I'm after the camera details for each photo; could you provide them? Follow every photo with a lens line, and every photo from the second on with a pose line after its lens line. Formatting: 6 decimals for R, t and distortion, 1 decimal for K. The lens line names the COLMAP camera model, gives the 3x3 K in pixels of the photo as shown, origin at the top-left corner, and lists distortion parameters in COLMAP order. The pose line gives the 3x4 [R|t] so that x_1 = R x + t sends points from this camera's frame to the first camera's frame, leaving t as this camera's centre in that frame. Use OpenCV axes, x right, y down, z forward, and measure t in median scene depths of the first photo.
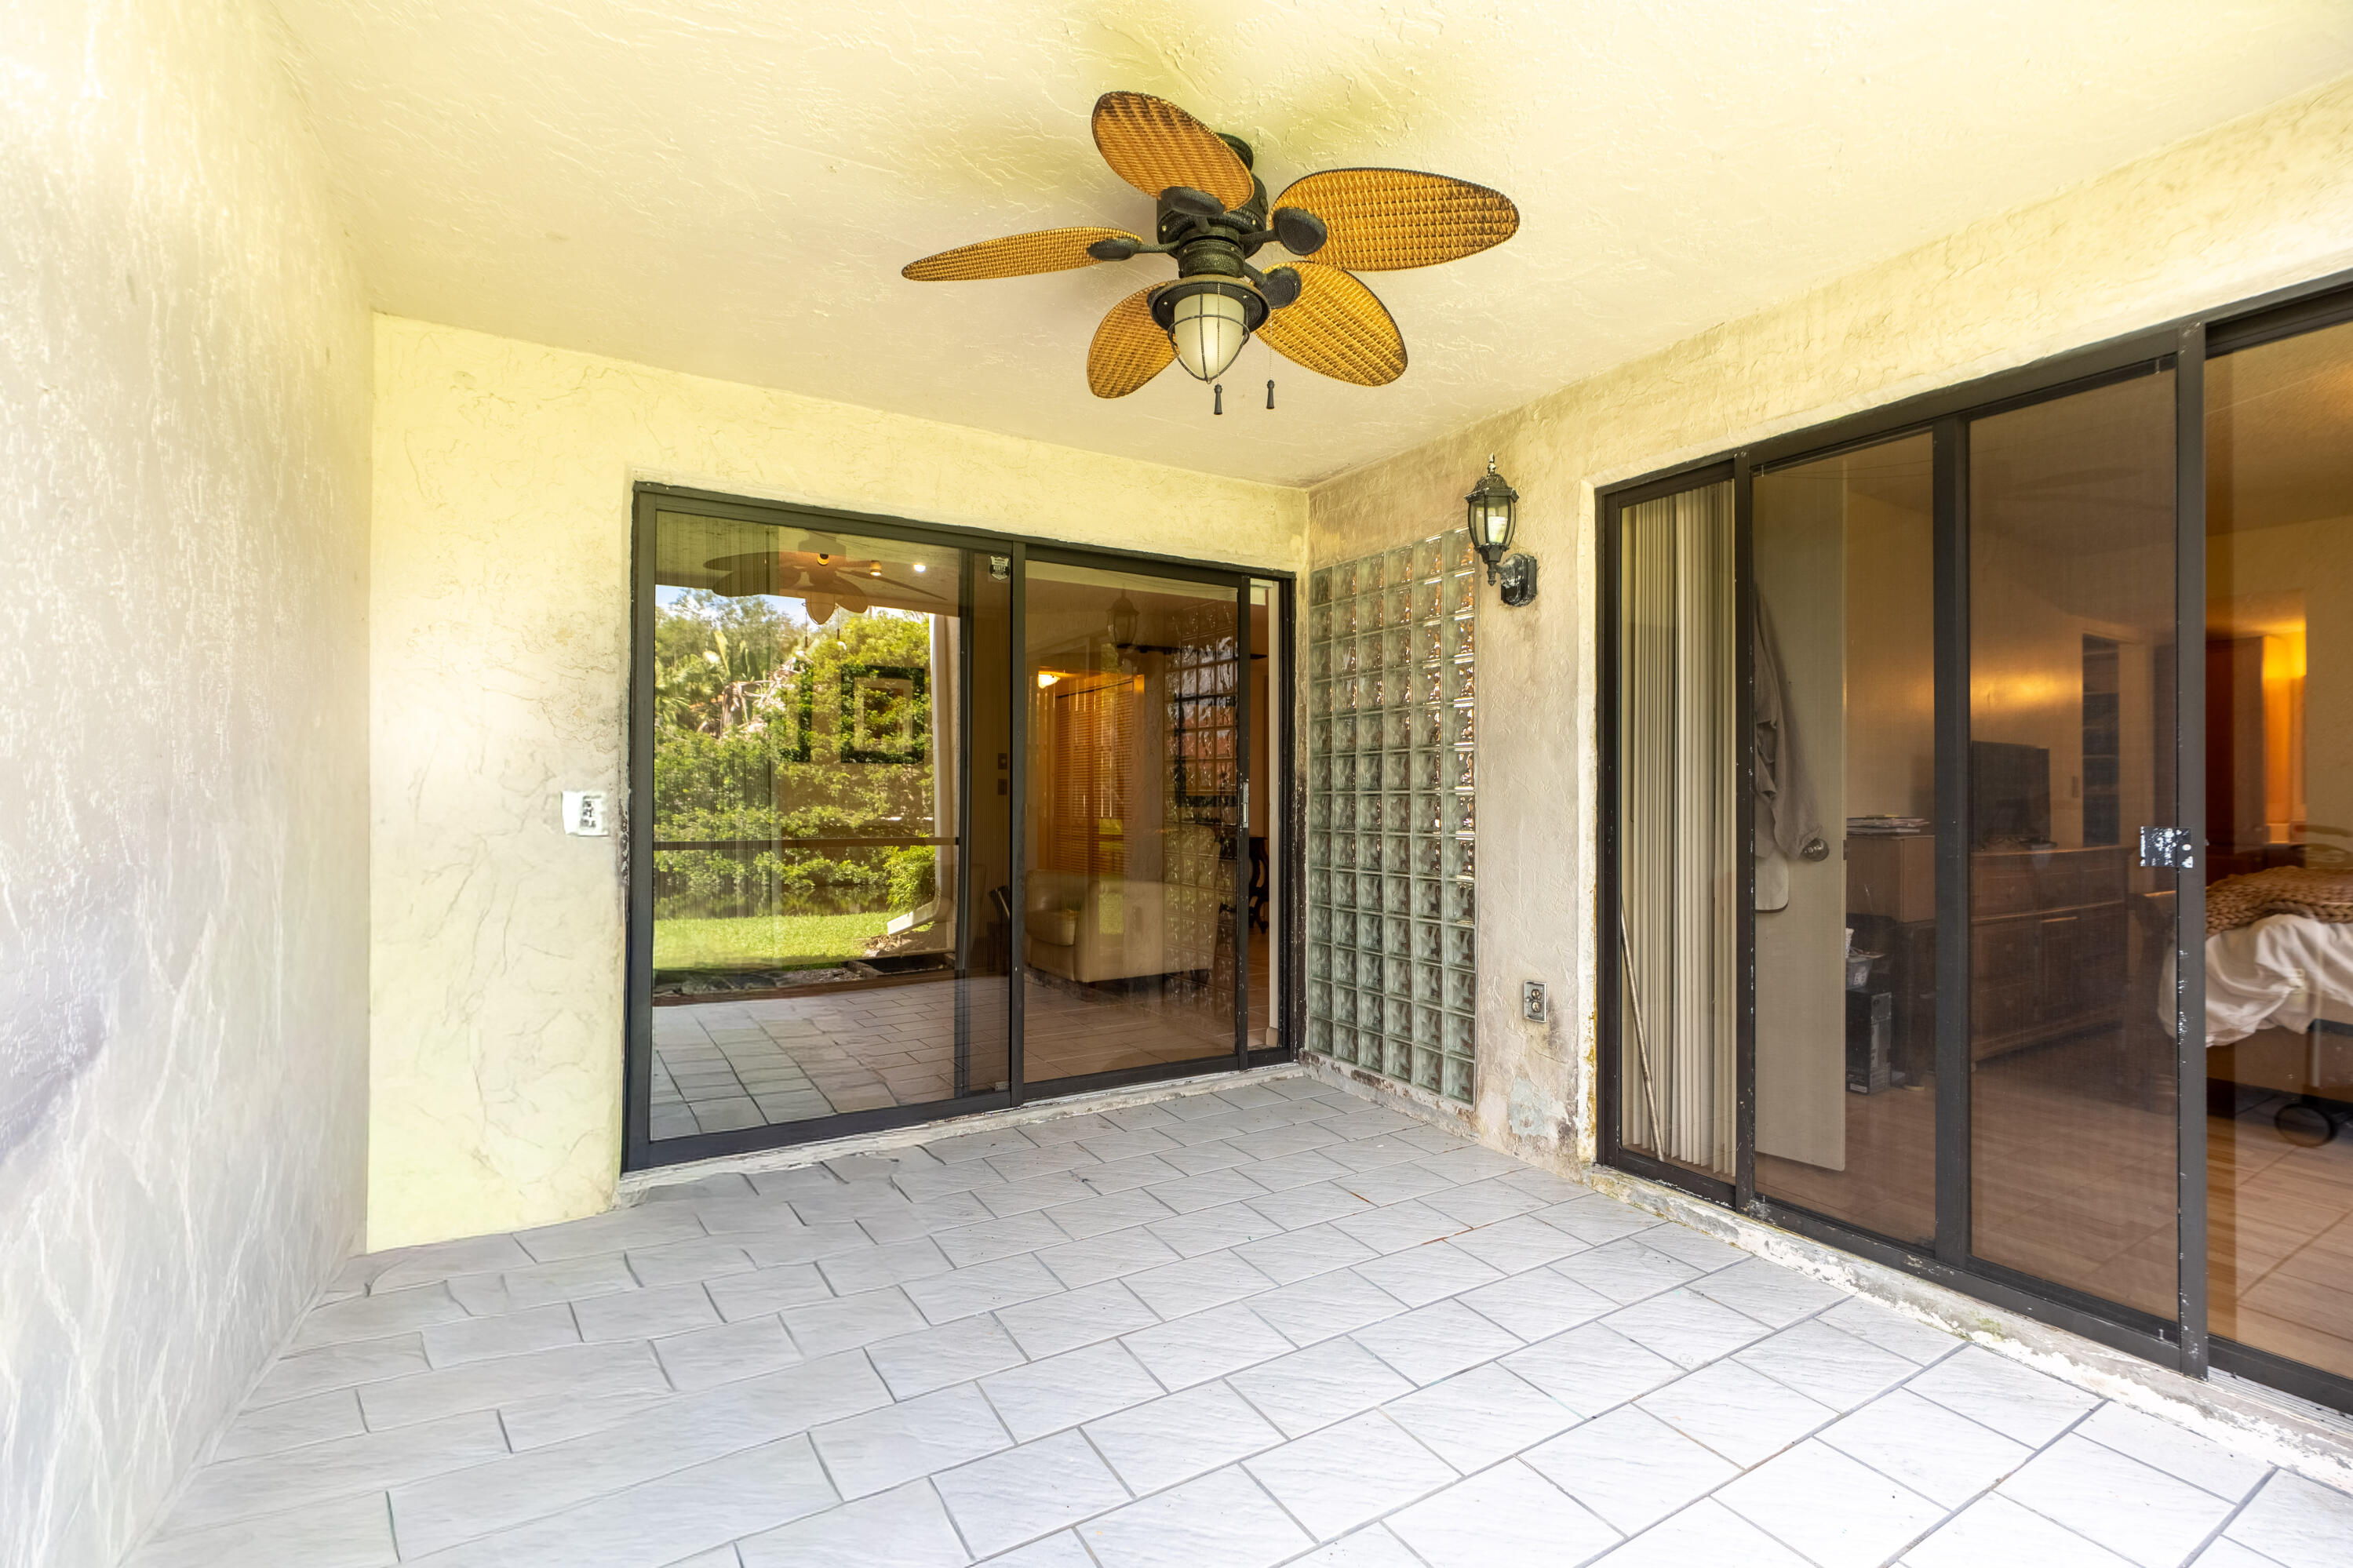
lens RADIAL K [[1049.6, 0, 1194.3], [0, 1049.6, 788.4], [0, 0, 1]] dist [-0.011543, 0.004460]
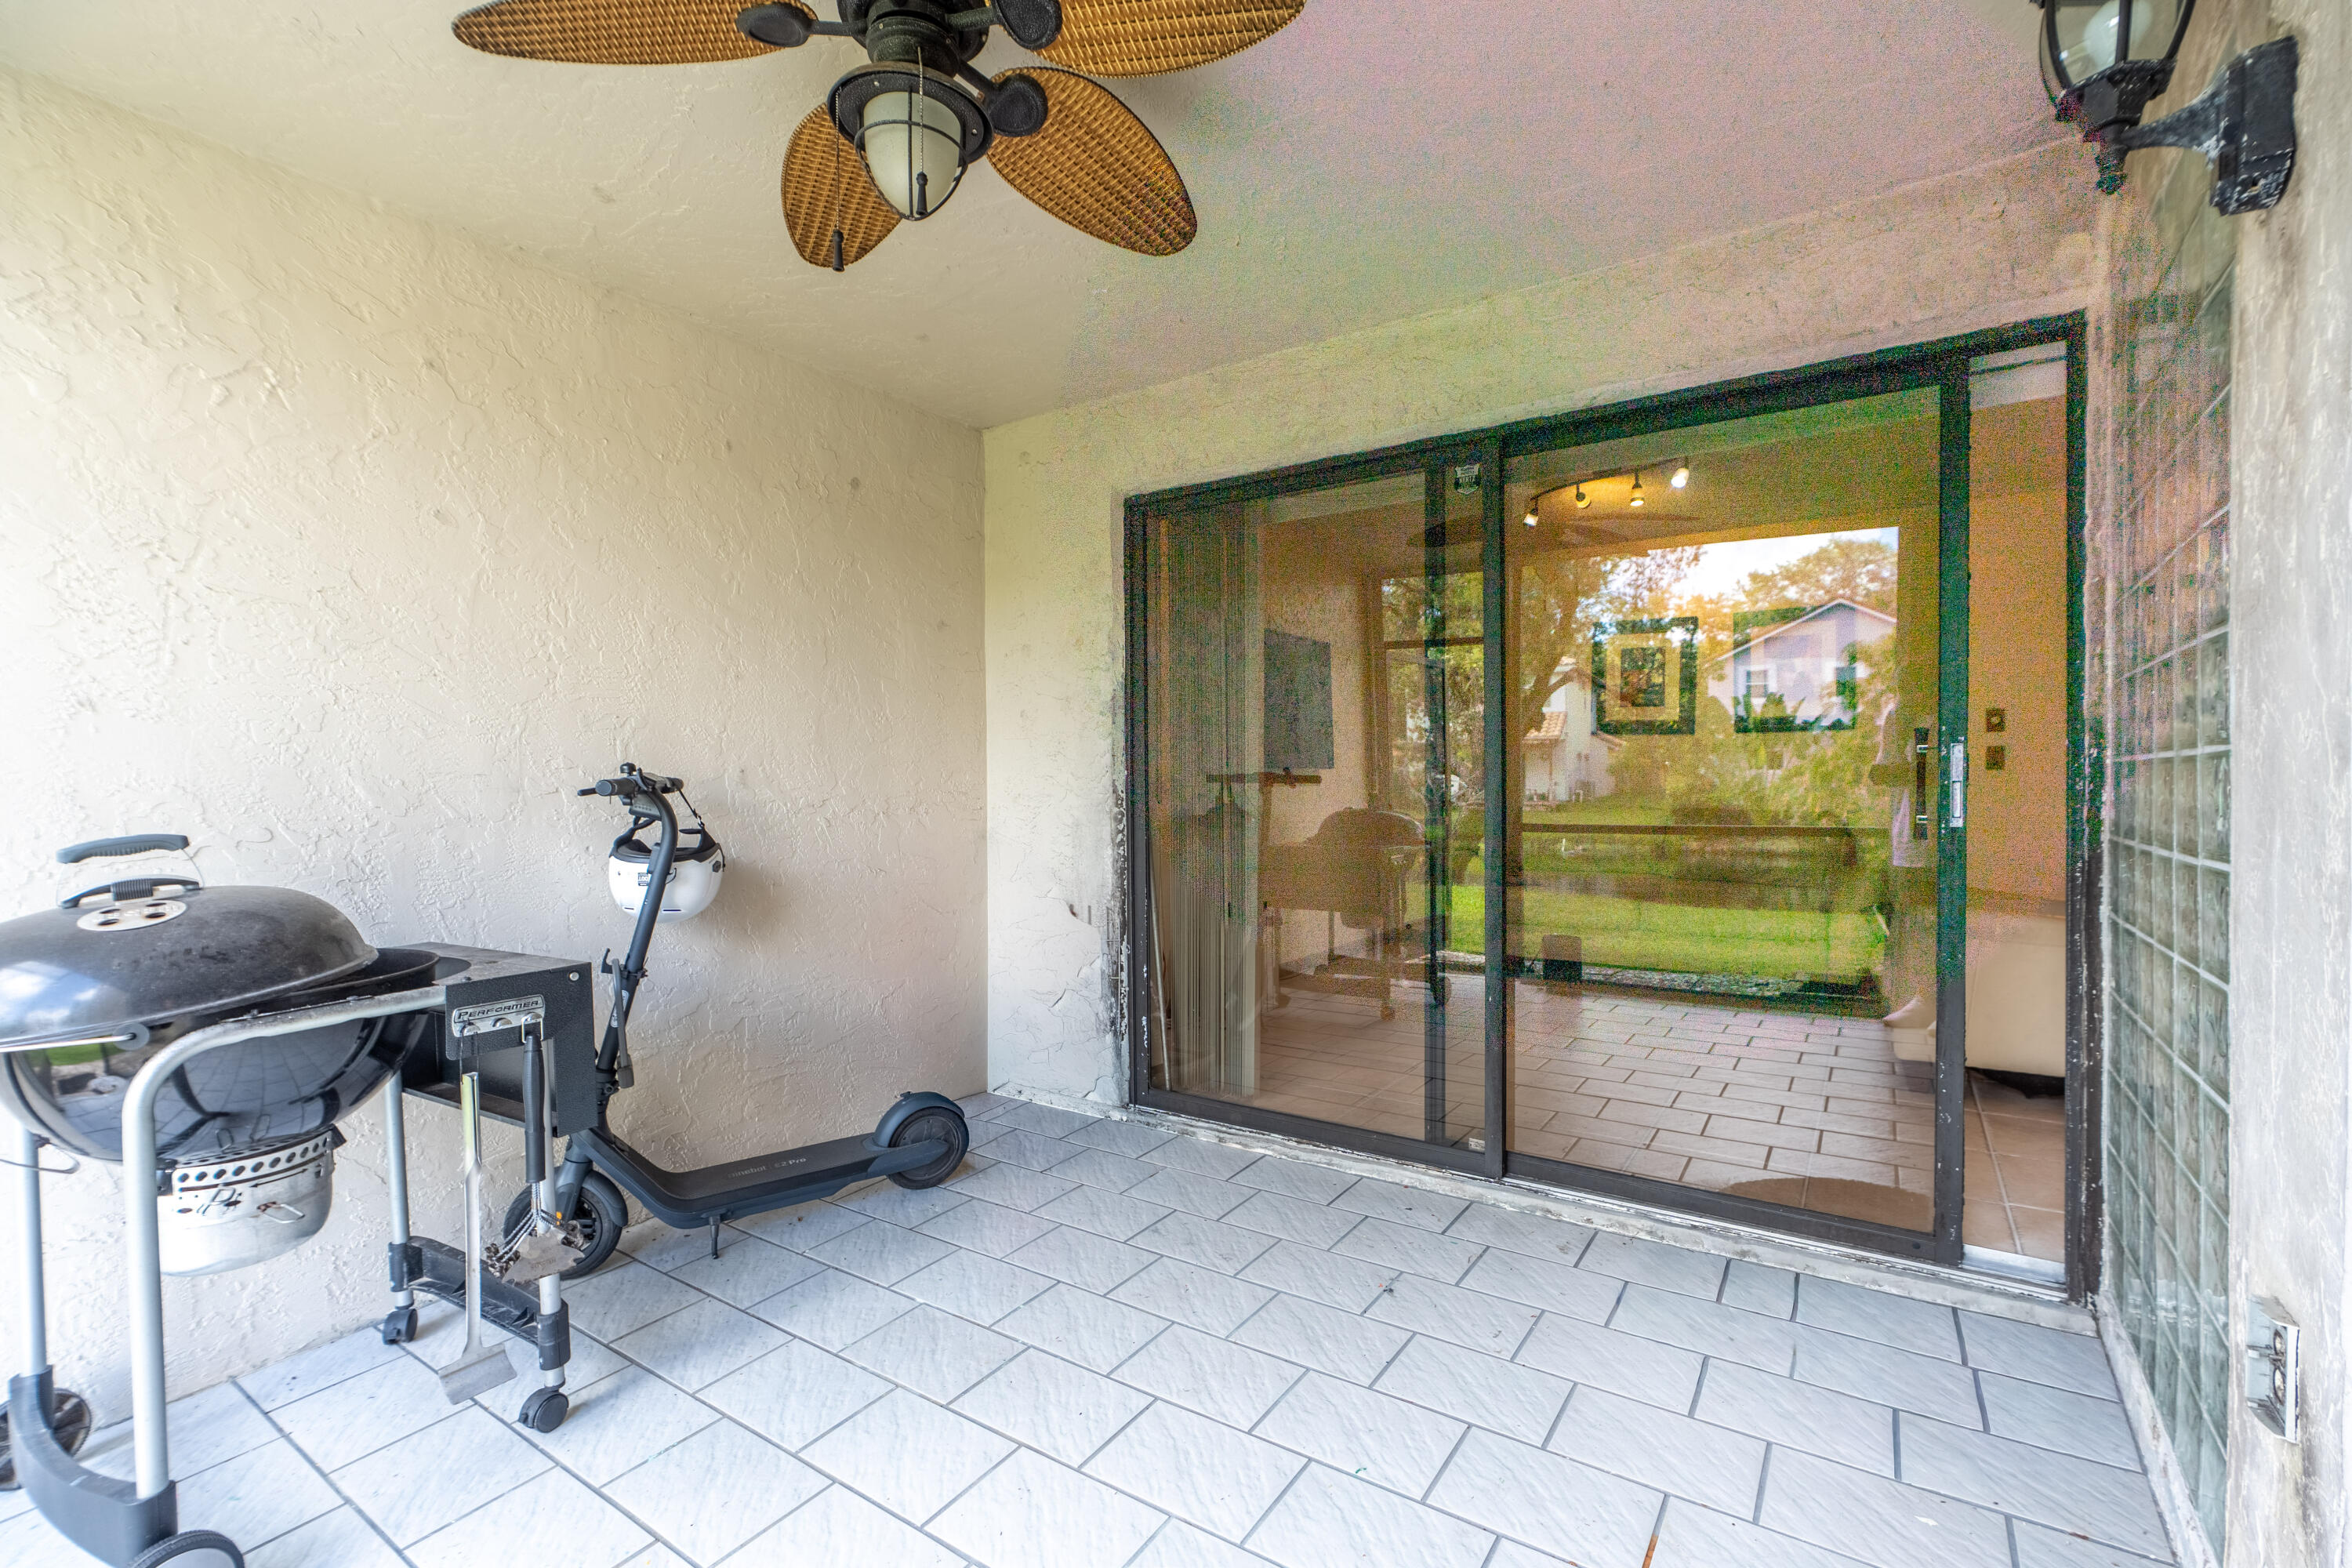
lens RADIAL K [[1049.3, 0, 1154.5], [0, 1049.3, 788.2], [0, 0, 1]] dist [-0.011543, 0.004460]
pose [[0.409045, 0.003829, -0.912506, 0.425890], [0.016212, 0.999803, 0.011463, 0.005849], [0.912370, -0.019482, 0.408903, 0.467269]]
